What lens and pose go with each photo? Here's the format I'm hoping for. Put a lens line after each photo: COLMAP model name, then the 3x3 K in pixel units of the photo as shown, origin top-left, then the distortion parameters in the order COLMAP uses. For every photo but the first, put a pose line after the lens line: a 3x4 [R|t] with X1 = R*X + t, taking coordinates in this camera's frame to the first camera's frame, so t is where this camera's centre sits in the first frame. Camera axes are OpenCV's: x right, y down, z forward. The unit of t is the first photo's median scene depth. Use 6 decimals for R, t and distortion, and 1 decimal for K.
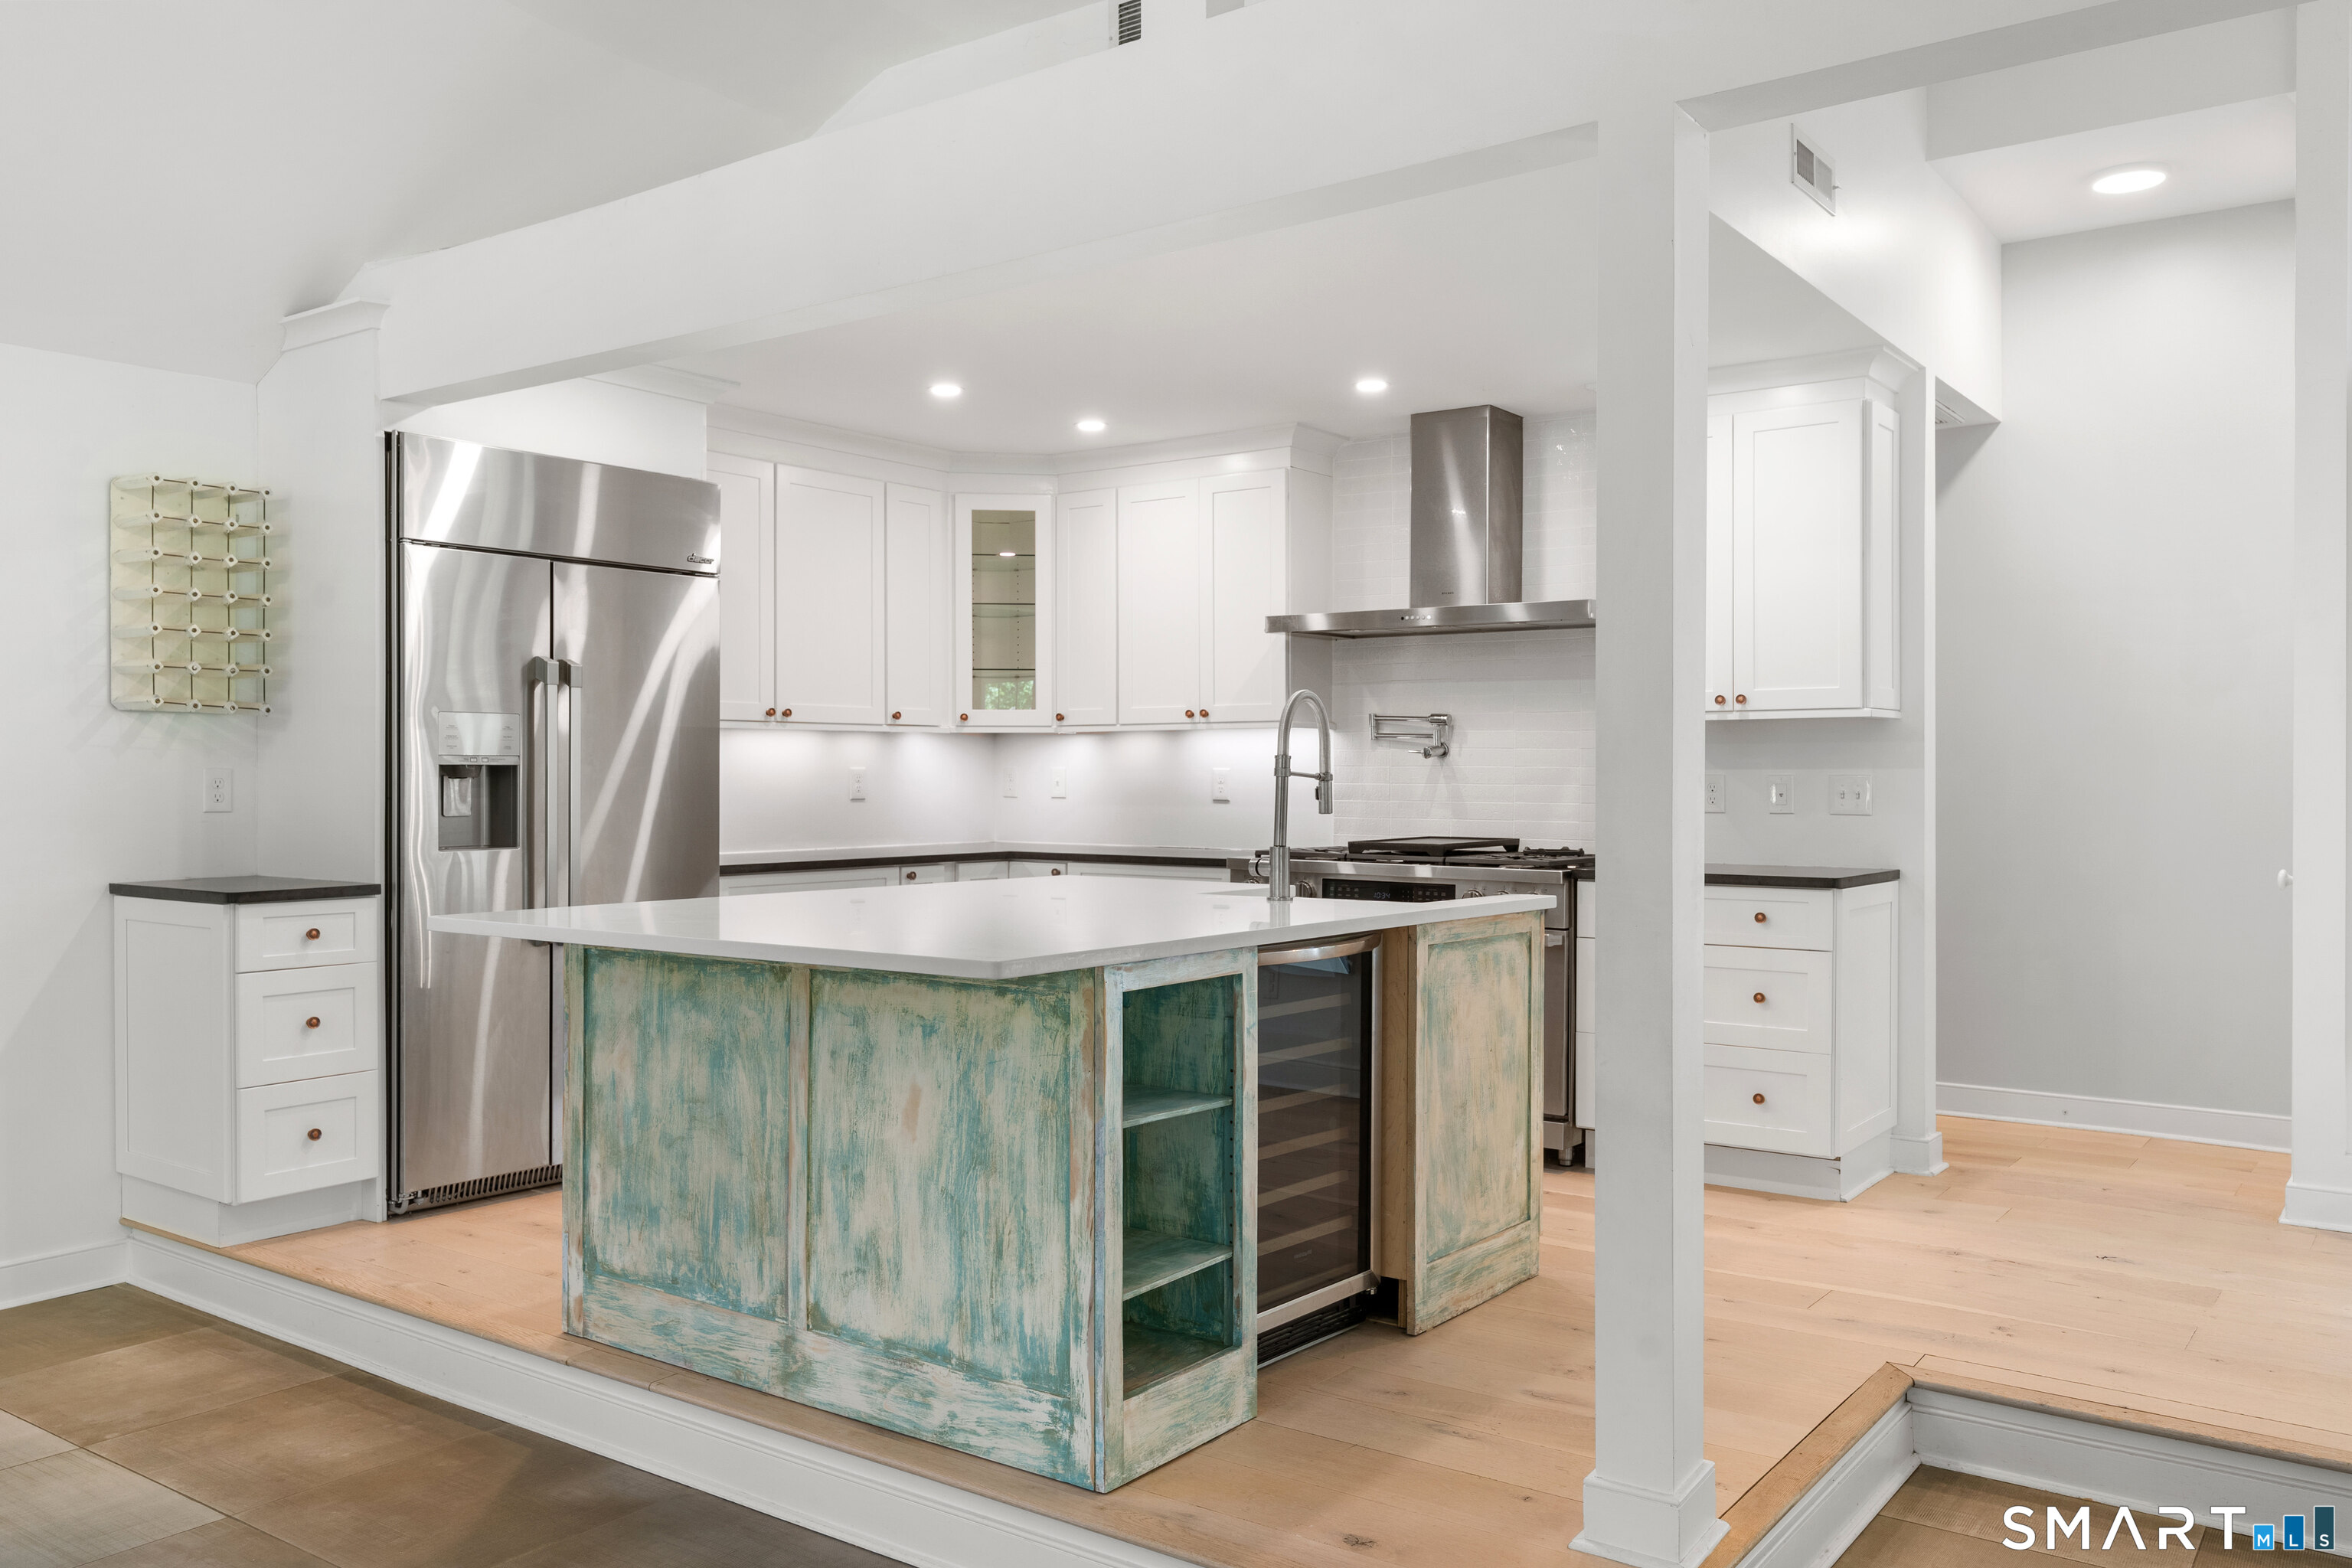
lens RADIAL K [[1826.4, 0, 1161.6], [0, 1826.4, 779.7], [0, 0, 1]] dist [0.011942, -0.019194]
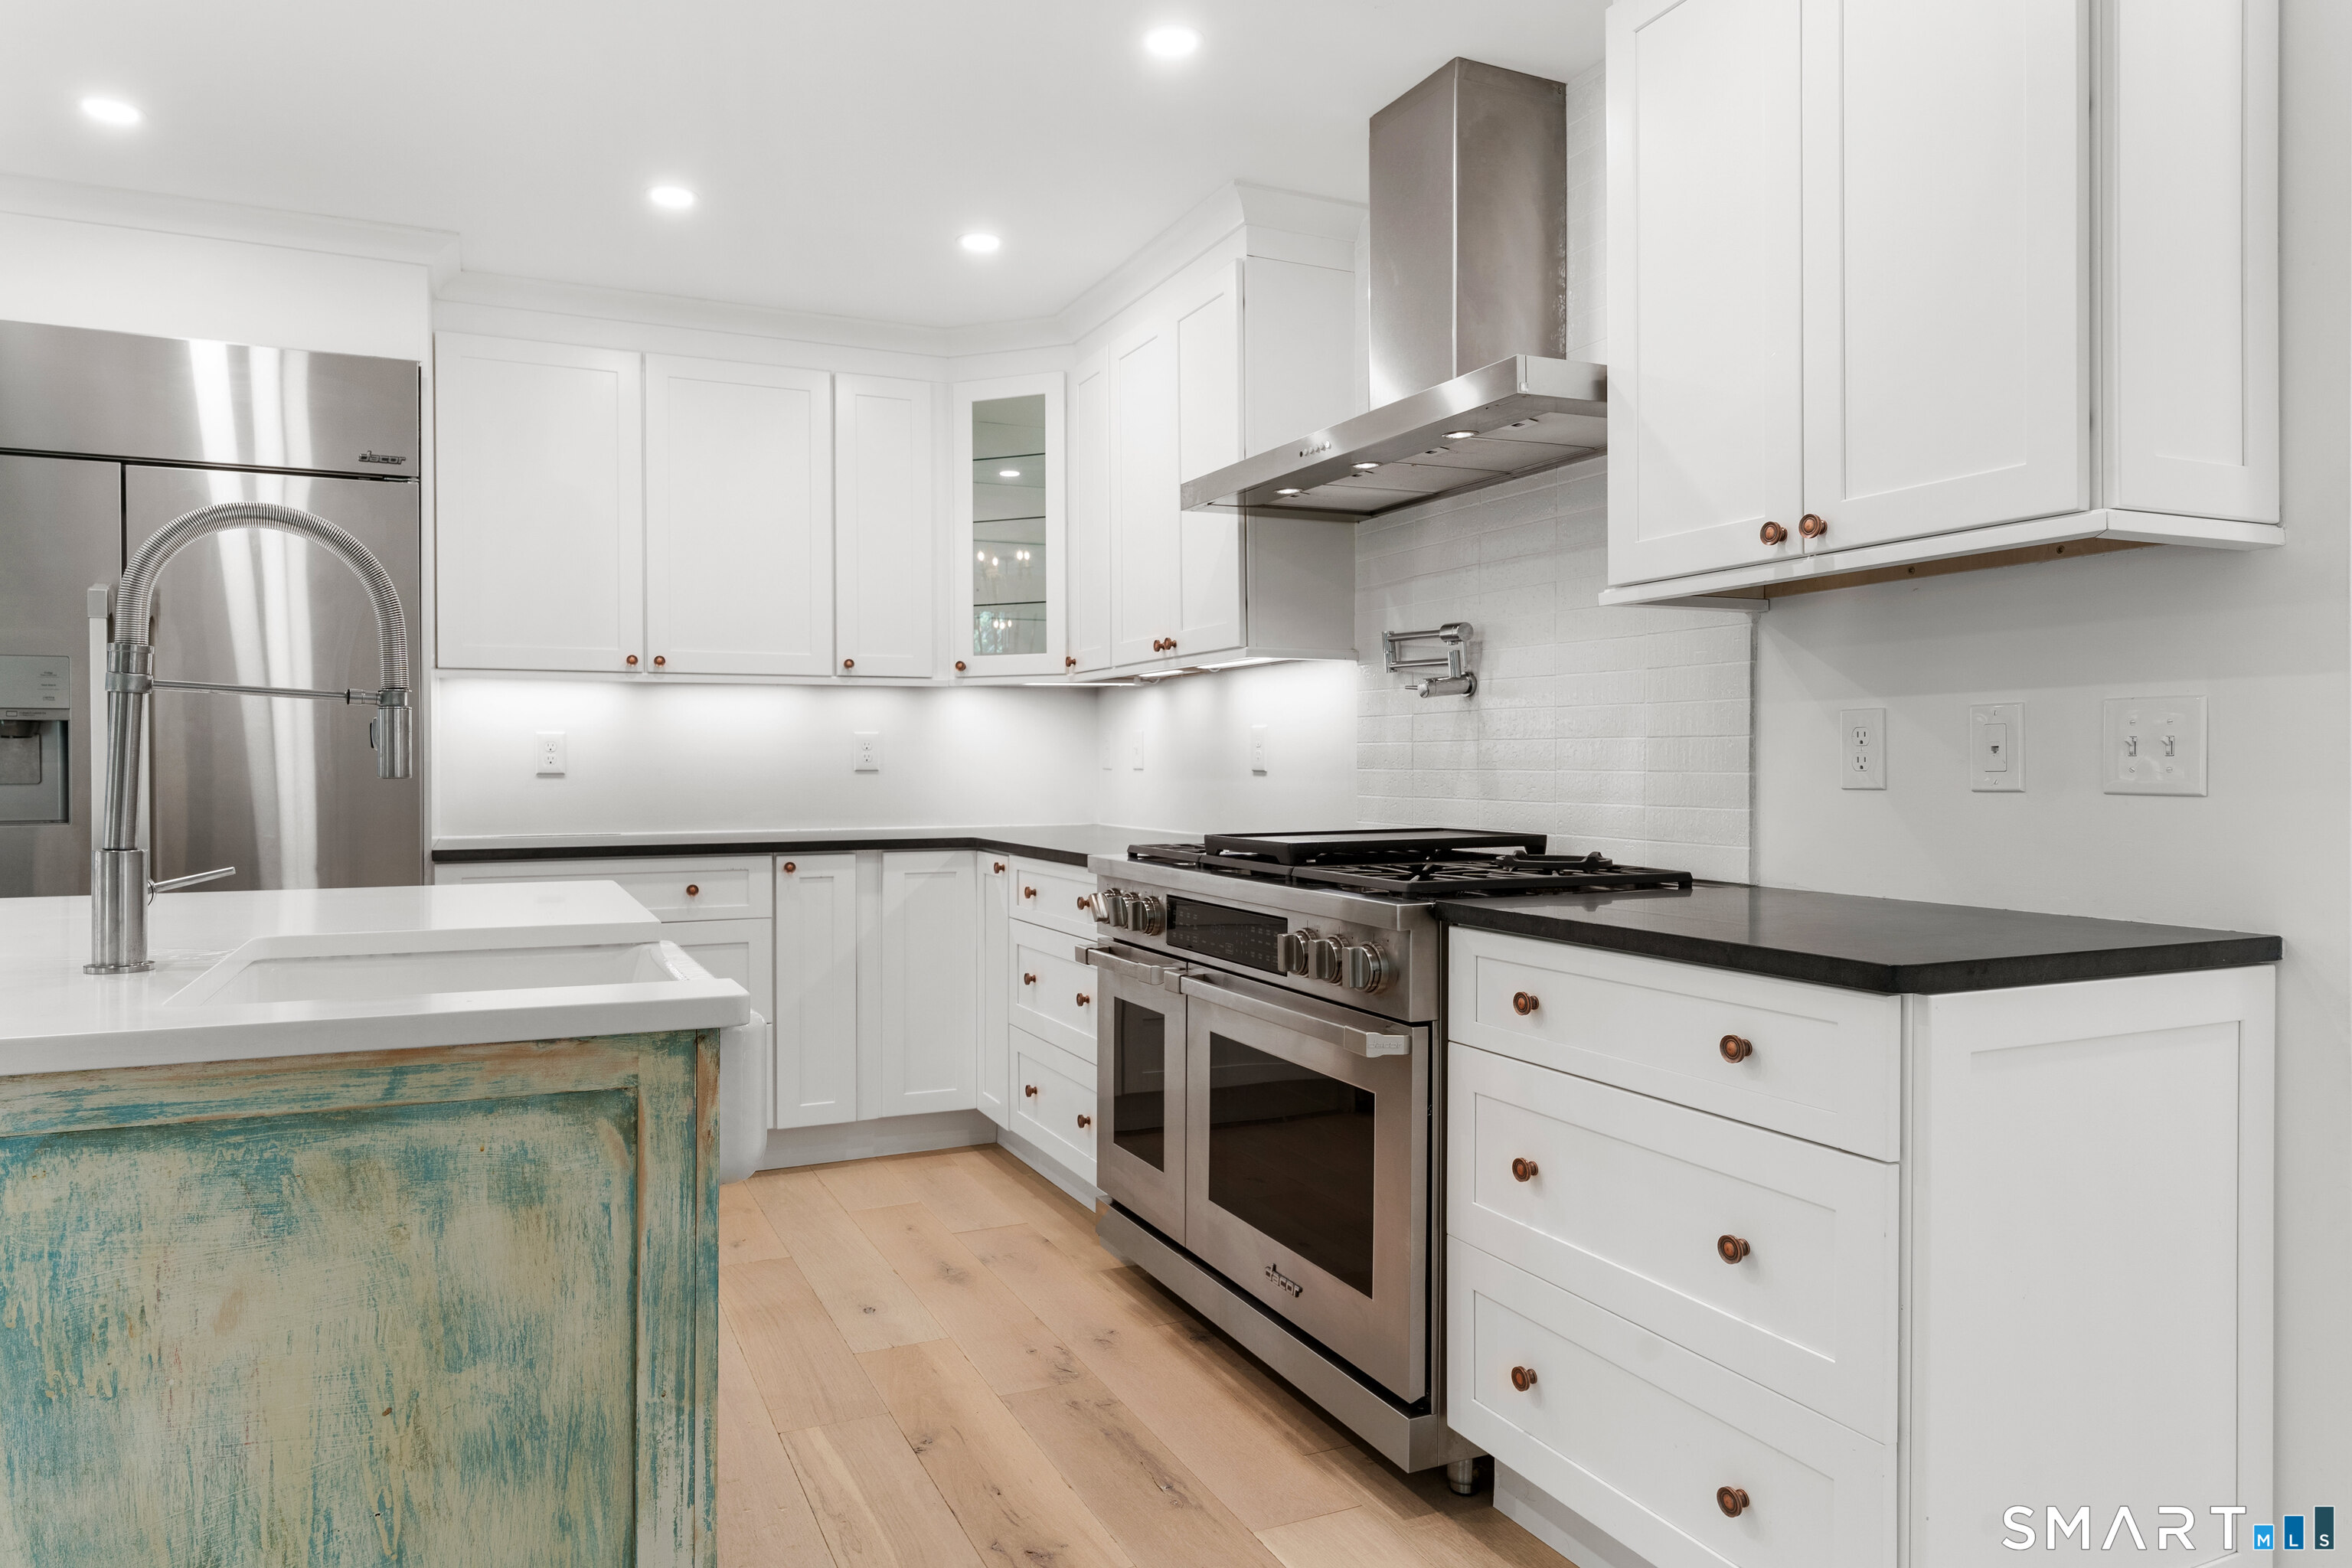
lens RADIAL K [[1479.9, 0, 1161.7], [0, 1479.9, 777.7], [0, 0, 1]] dist [0.000838, 0.002382]
pose [[0.874374, 0.000846, -0.485252, 0.428400], [0.002295, 0.999980, 0.005879, 0.016151], [0.485247, -0.006255, 0.874355, 0.750529]]
